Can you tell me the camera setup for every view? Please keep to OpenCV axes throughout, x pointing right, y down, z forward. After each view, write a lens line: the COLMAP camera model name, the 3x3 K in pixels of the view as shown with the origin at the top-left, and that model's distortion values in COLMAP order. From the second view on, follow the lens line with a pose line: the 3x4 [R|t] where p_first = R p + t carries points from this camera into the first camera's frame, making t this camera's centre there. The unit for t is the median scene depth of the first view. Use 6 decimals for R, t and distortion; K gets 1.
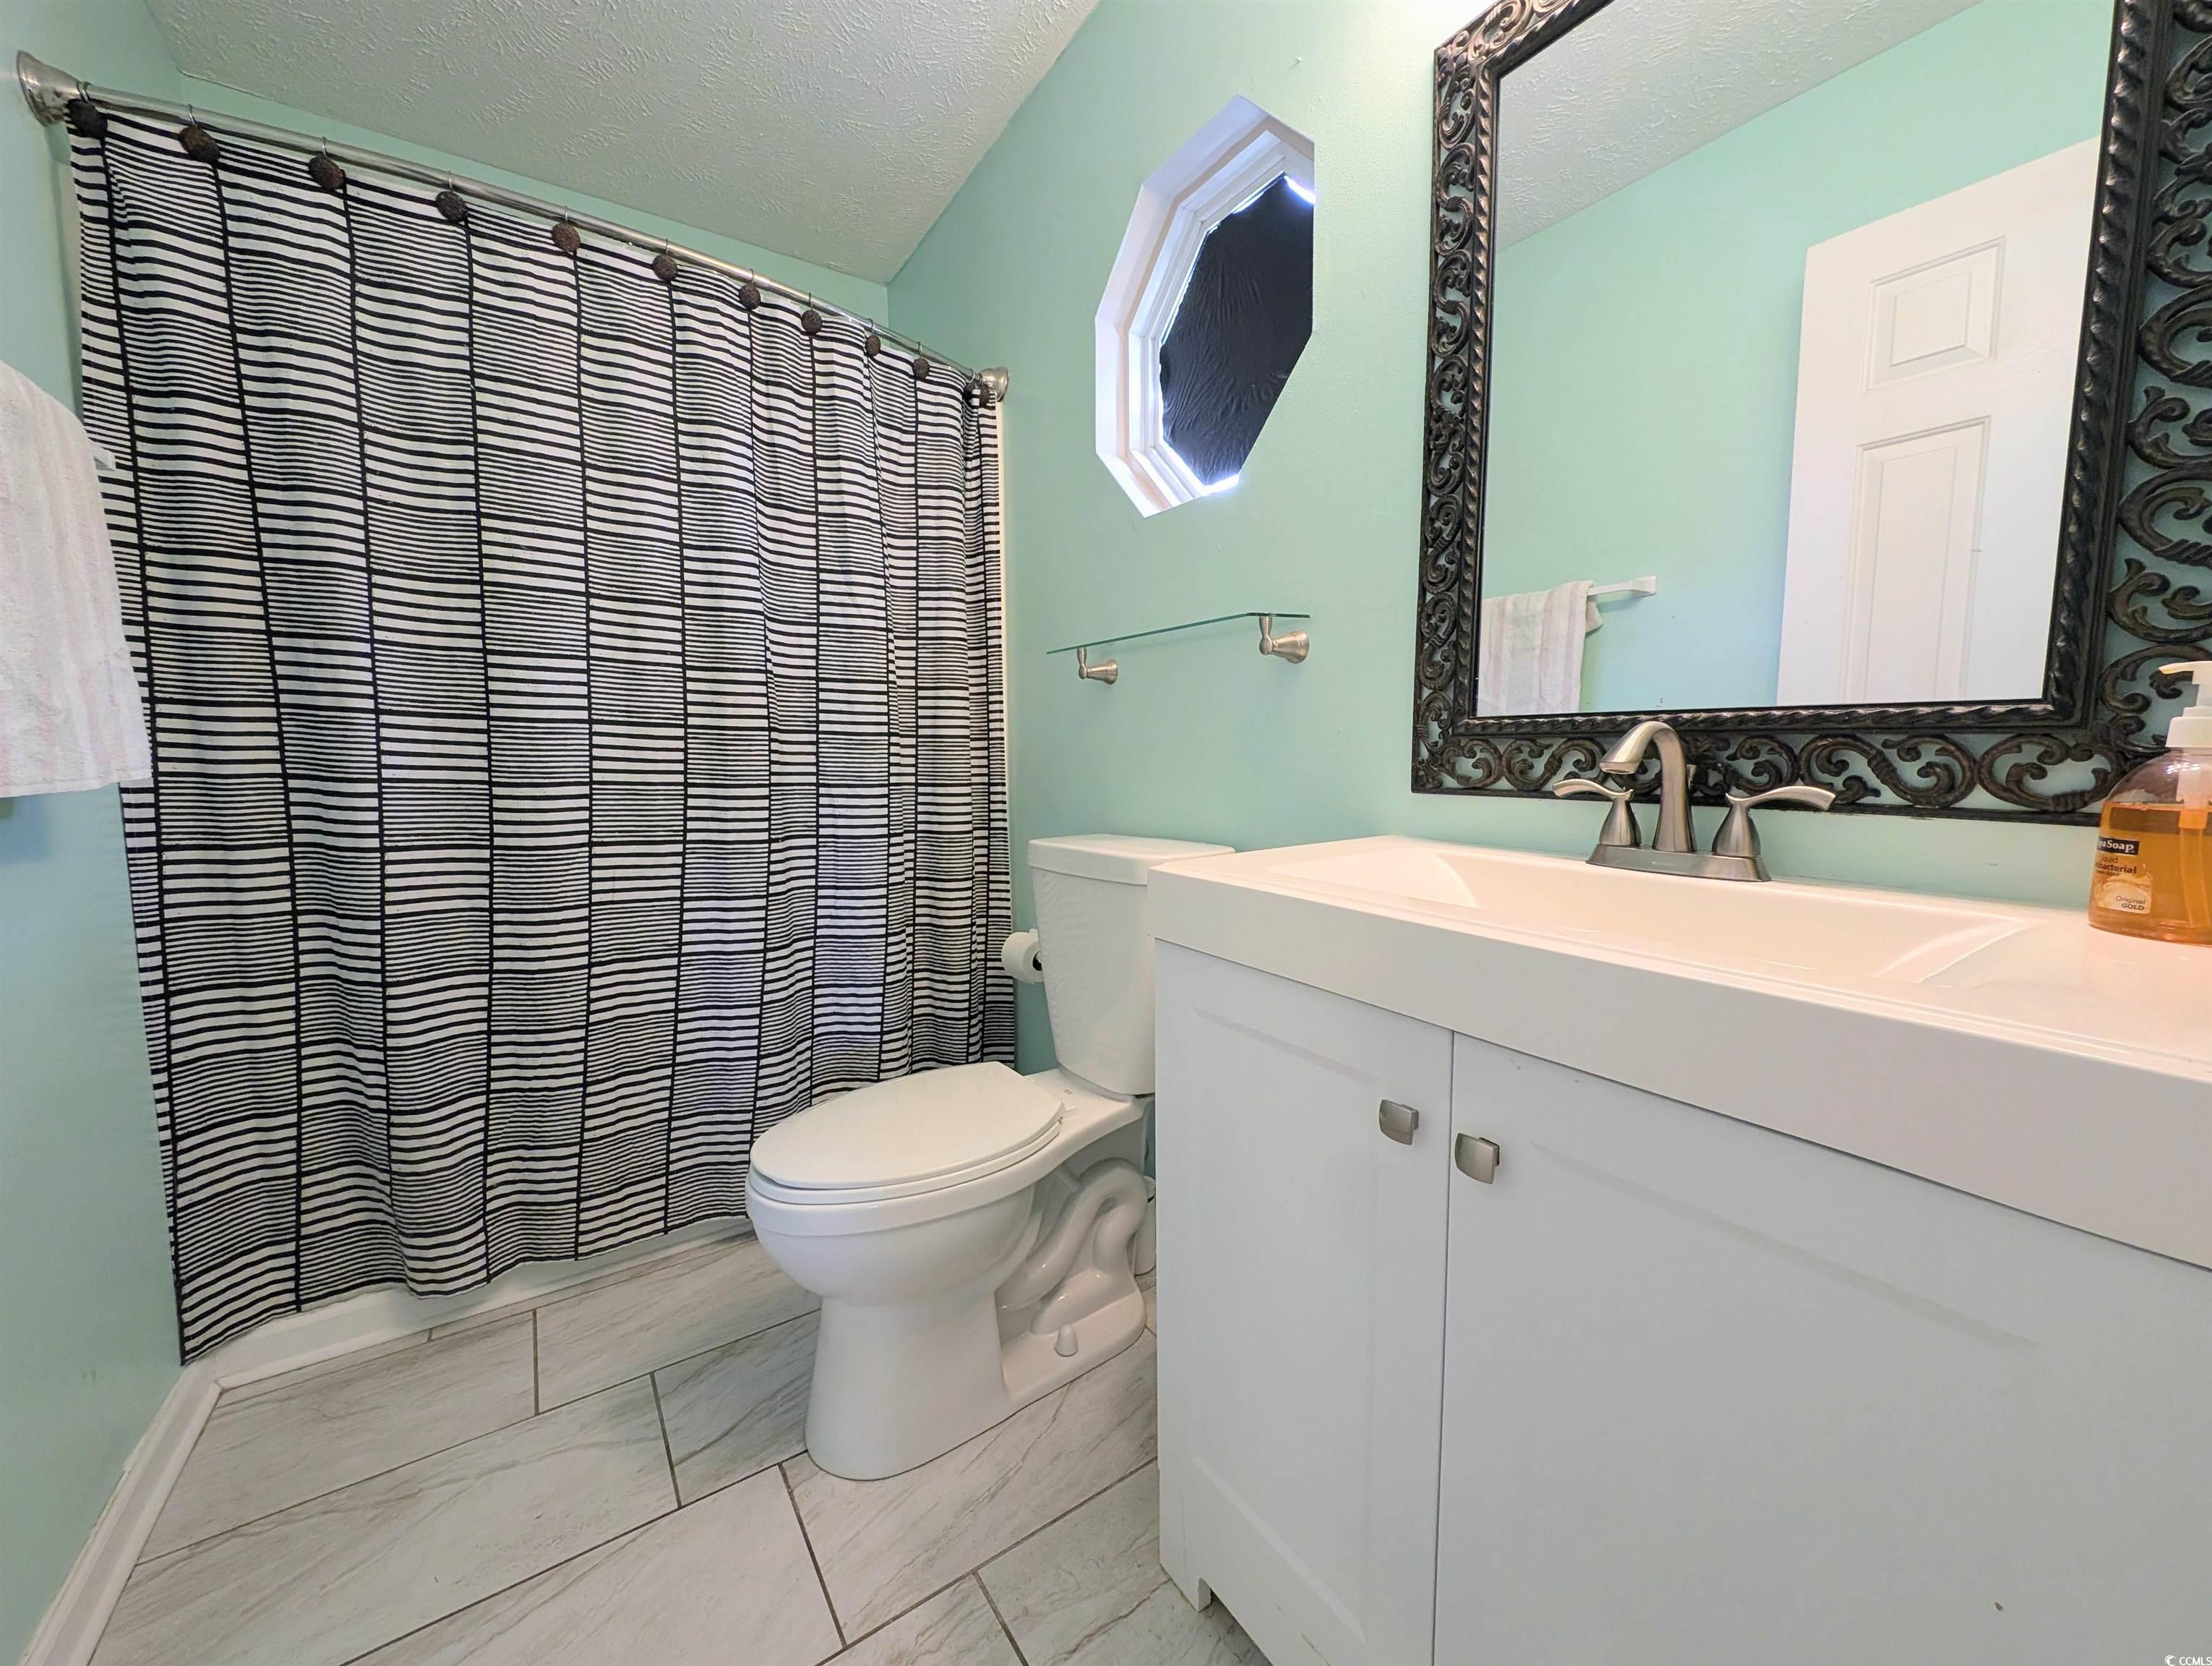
lens RADIAL K [[830.2, 0, 1095.5], [0, 830.2, 832.2], [0, 0, 1]] dist [0.011457, -0.007145]
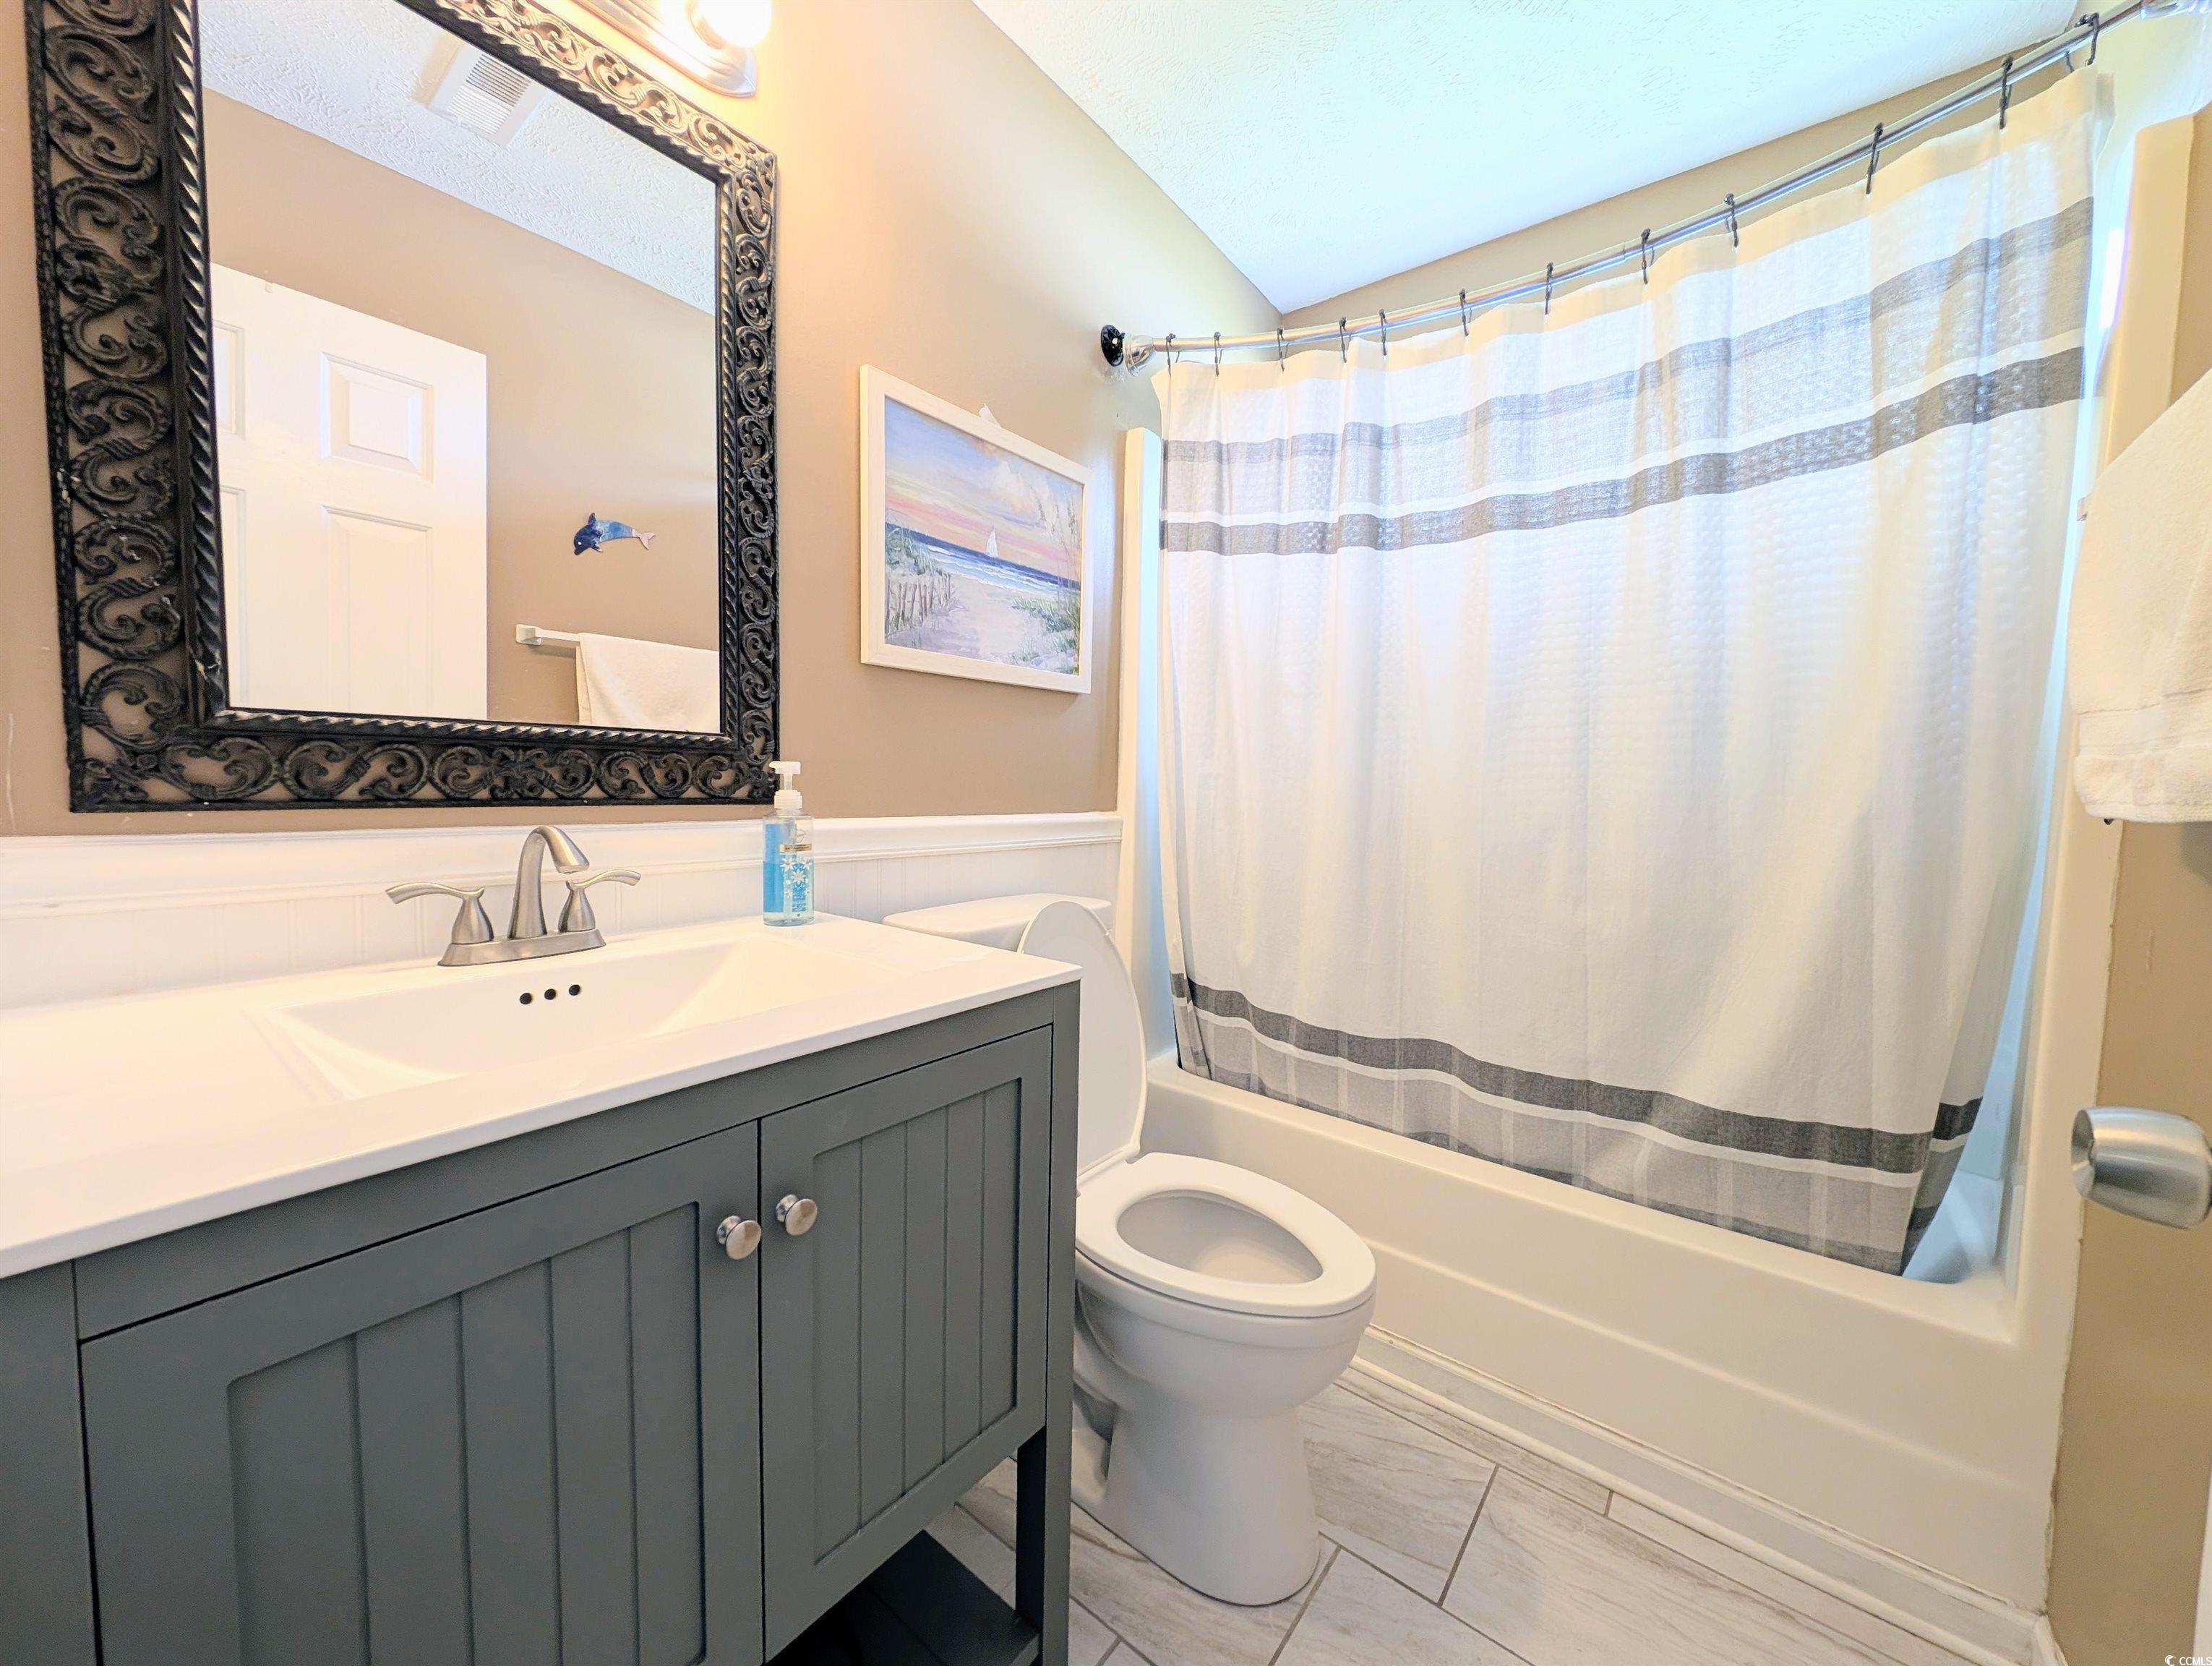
lens RADIAL K [[830.2, 0, 1095.5], [0, 830.2, 832.2], [0, 0, 1]] dist [0.011457, -0.007145]
pose [[-0.287296, -0.063629, 0.955726, -0.519989], [0.076834, 0.993045, 0.089210, -0.031408], [-0.954755, 0.099062, -0.280409, 0.476126]]
